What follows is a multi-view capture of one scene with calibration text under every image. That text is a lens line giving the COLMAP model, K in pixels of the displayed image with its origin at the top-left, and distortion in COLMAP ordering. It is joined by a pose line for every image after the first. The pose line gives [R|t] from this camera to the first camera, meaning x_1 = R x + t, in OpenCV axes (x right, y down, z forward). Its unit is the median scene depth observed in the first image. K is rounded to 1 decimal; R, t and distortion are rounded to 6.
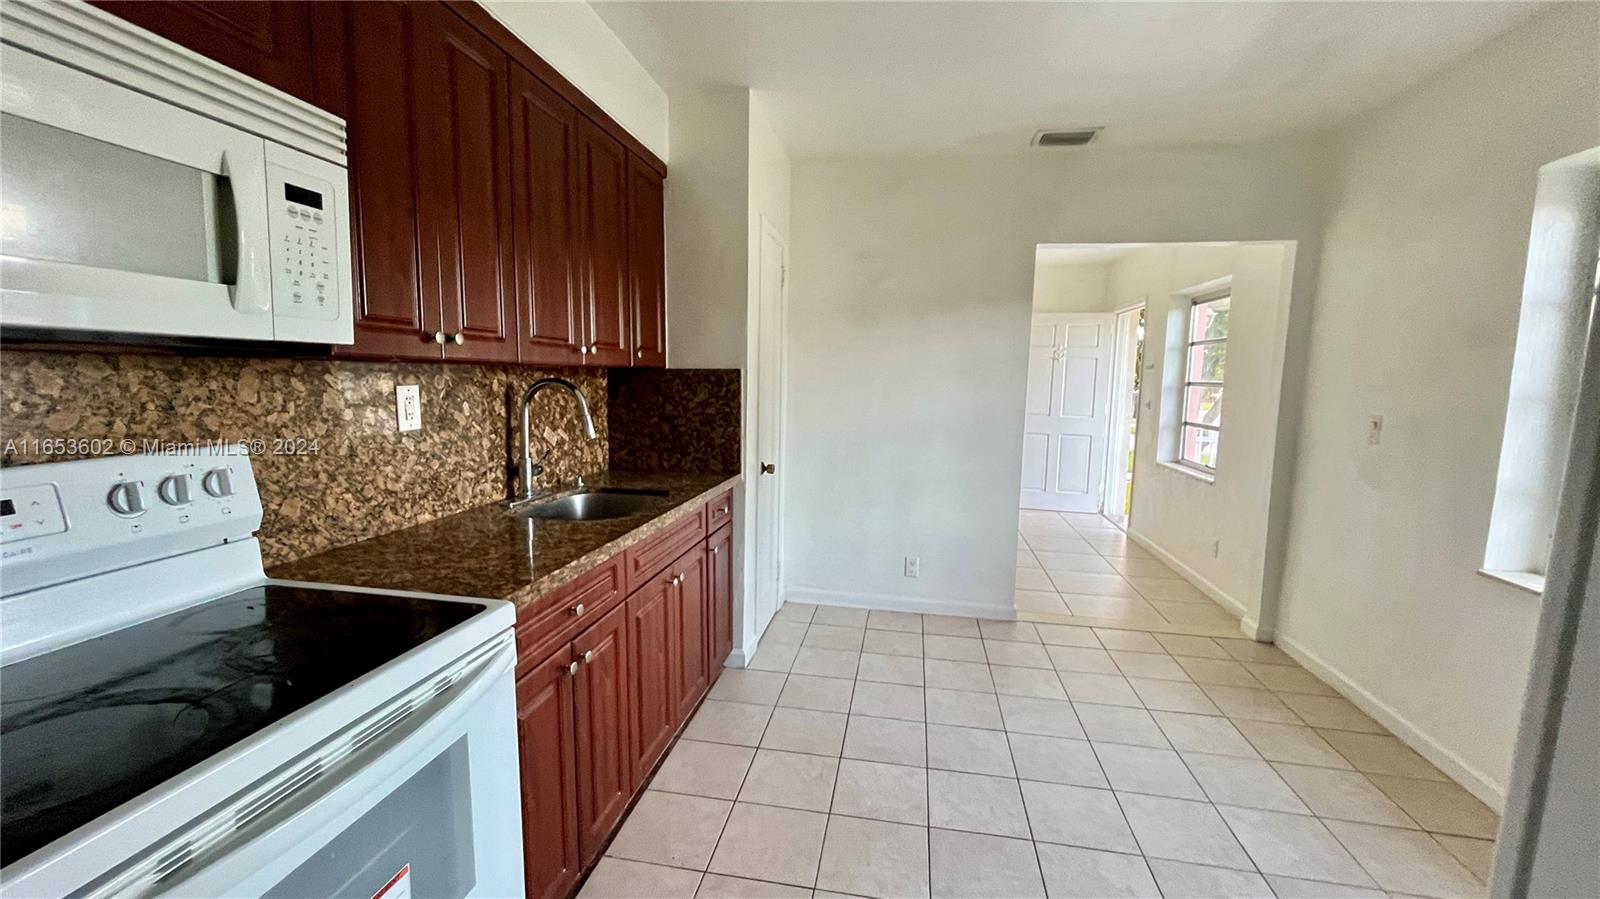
lens RADIAL K [[649.3, 0, 798.6], [0, 649.3, 451.6], [0, 0, 1]] dist [-0.001673, -0.000446]
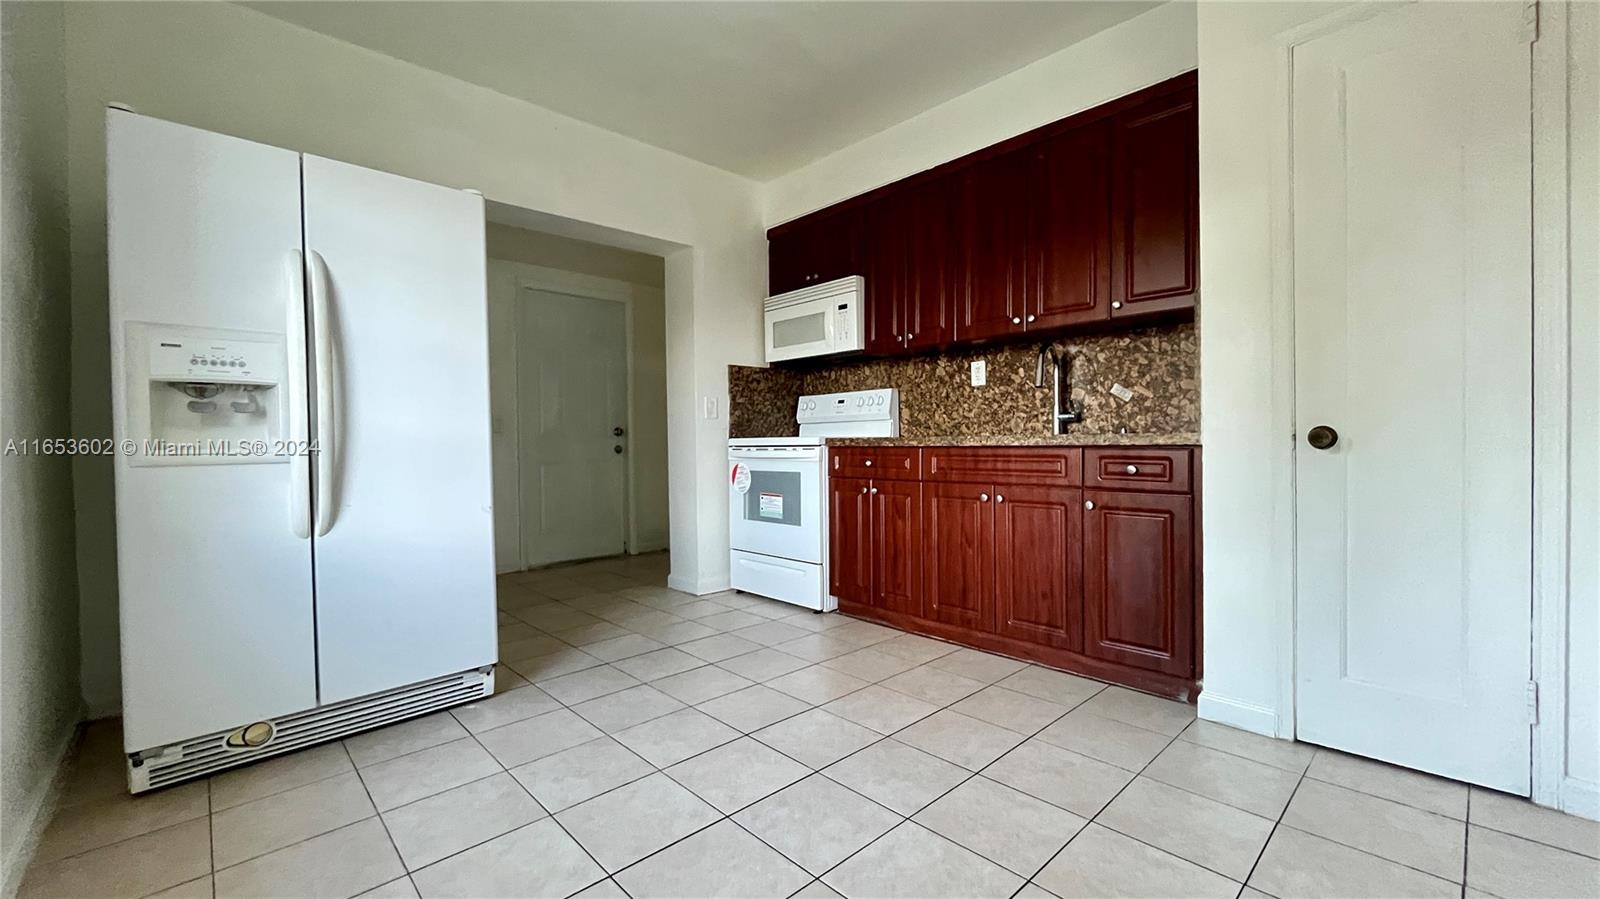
lens RADIAL K [[649.3, 0, 787.1], [0, 649.3, 451.0], [0, 0, 1]] dist [-0.001673, -0.000446]
pose [[-0.607643, -0.002363, -0.794207, 1.200164], [-0.096072, 0.992871, 0.070550, 0.074254], [0.788378, 0.119170, -0.603538, 1.698606]]
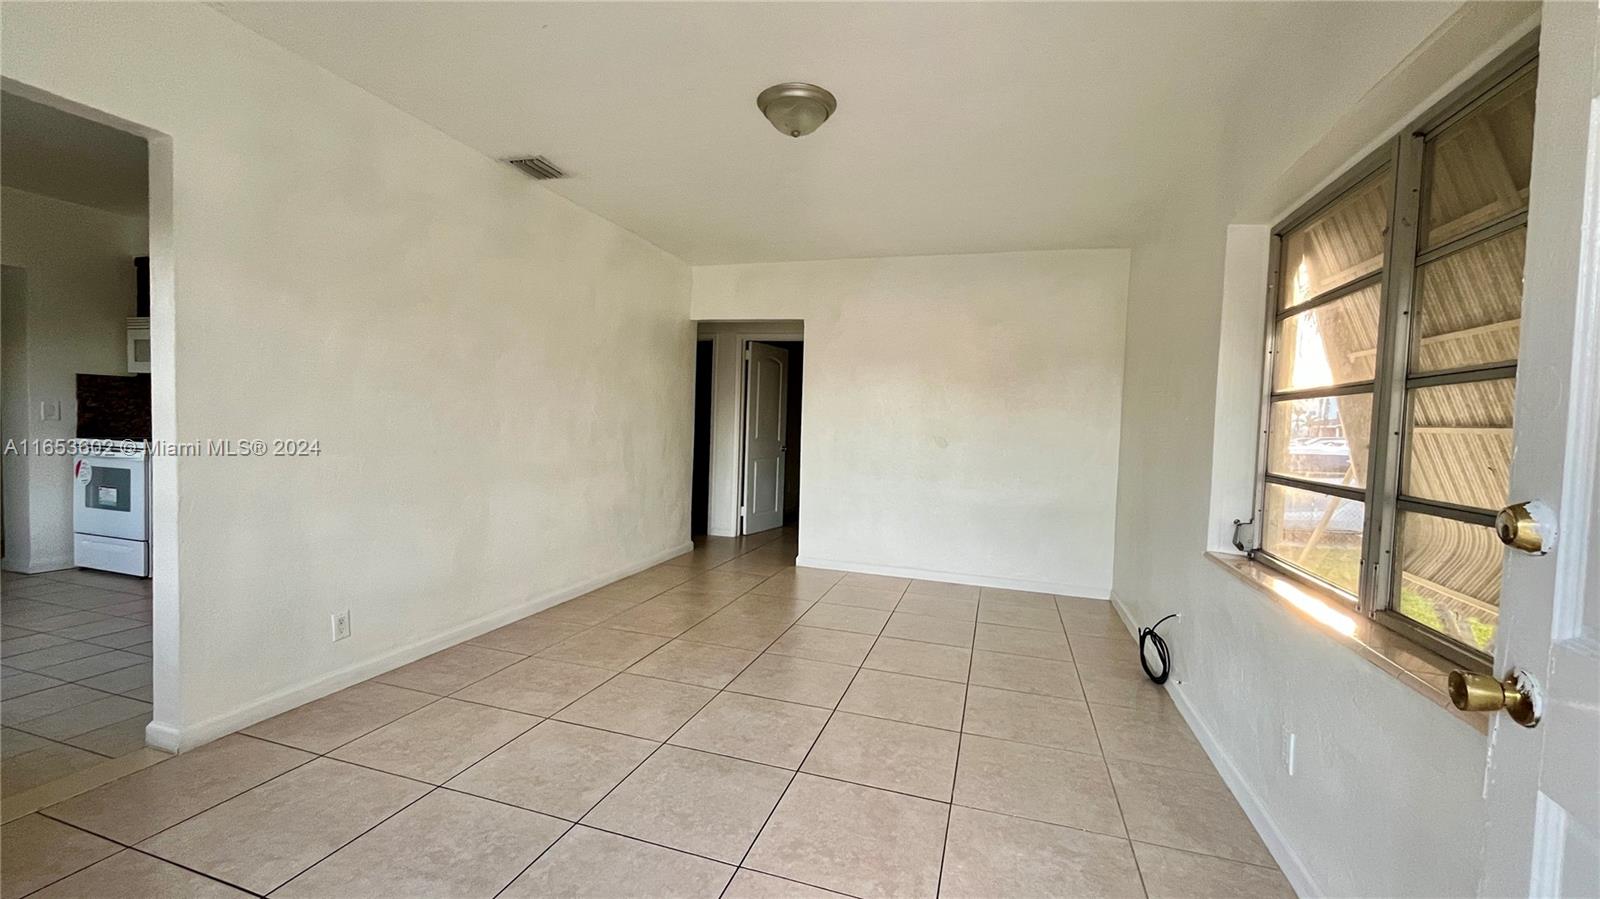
lens RADIAL K [[649.3, 0, 798.0], [0, 649.3, 451.3], [0, 0, 1]] dist [-0.001673, -0.000446]
pose [[-0.125143, 0.017708, -0.991981, 1.726505], [-0.158873, 0.986581, 0.037654, -0.277125], [0.979336, 0.162311, -0.120650, 3.262647]]
